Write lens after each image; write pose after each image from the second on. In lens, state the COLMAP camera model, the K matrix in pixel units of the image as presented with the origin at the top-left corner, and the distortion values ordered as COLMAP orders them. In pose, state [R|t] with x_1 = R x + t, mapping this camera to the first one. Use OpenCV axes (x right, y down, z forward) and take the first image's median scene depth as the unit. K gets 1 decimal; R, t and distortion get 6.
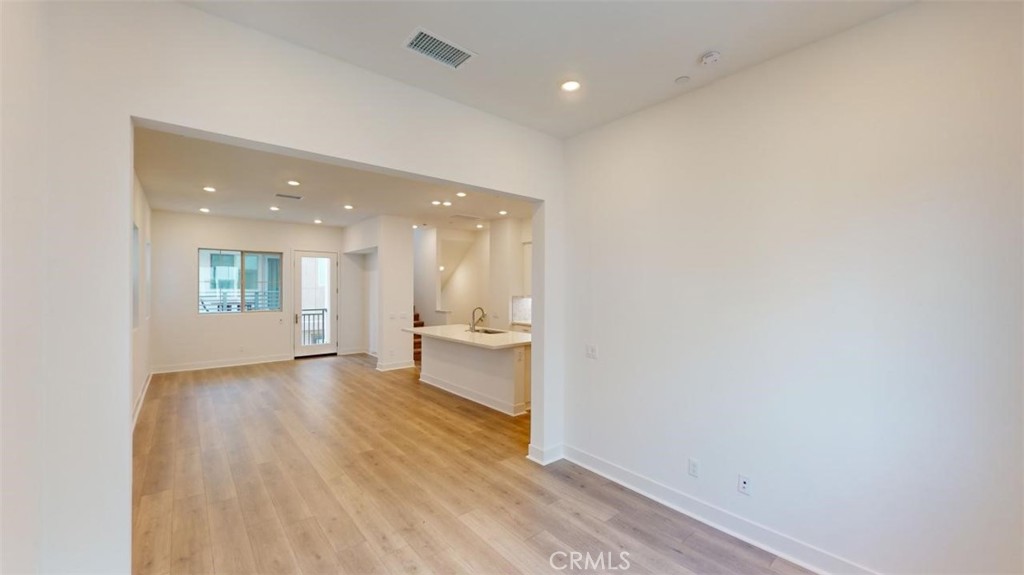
lens RADIAL K [[389.5, 0, 511.4], [0, 389.5, 288.6], [0, 0, 1]] dist [0.000269, -0.000161]
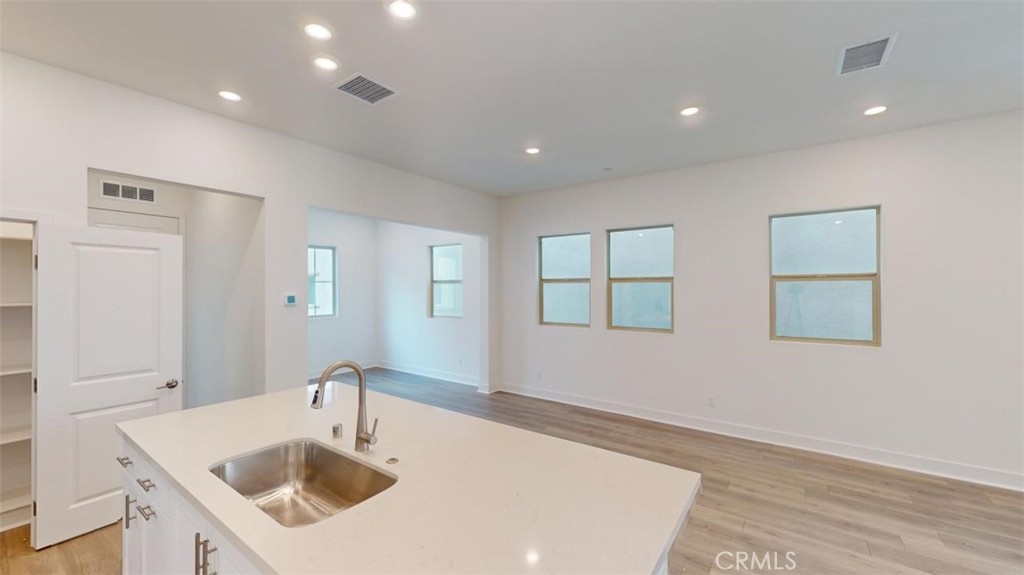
lens RADIAL K [[389.5, 0, 511.7], [0, 389.5, 288.4], [0, 0, 1]] dist [0.000269, -0.000161]
pose [[-0.970734, -0.001286, -0.240154, -0.121072], [-0.001671, 0.999998, 0.001402, -0.002168], [0.240152, 0.001762, -0.970734, 1.159728]]
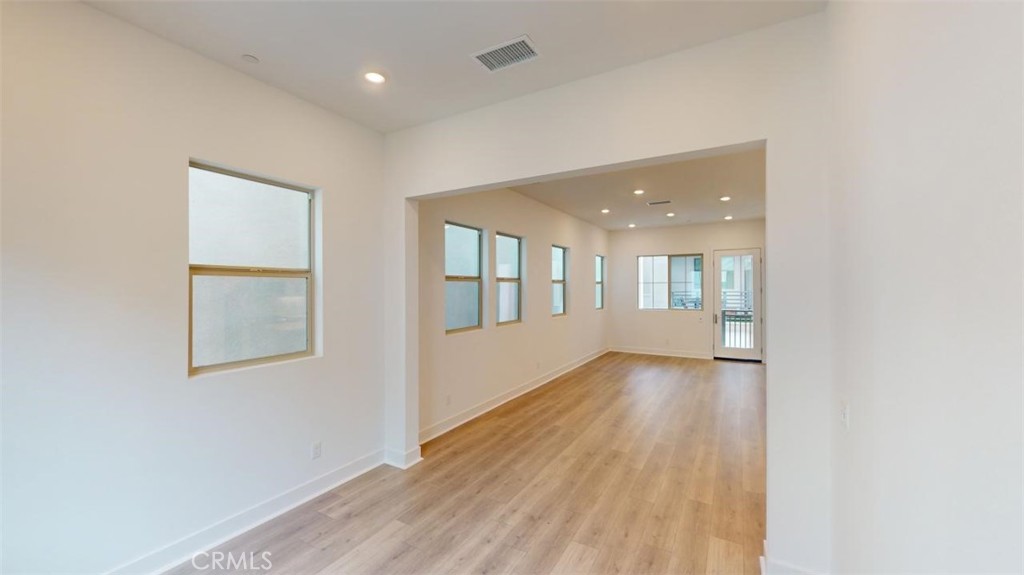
lens RADIAL K [[389.5, 0, 517.9], [0, 389.5, 286.5], [0, 0, 1]] dist [0.000269, -0.000161]
pose [[0.348834, -0.003051, -0.937180, 0.269430], [-0.002546, 0.999988, -0.004204, 0.000284], [0.937181, 0.003853, 0.348822, 0.229953]]
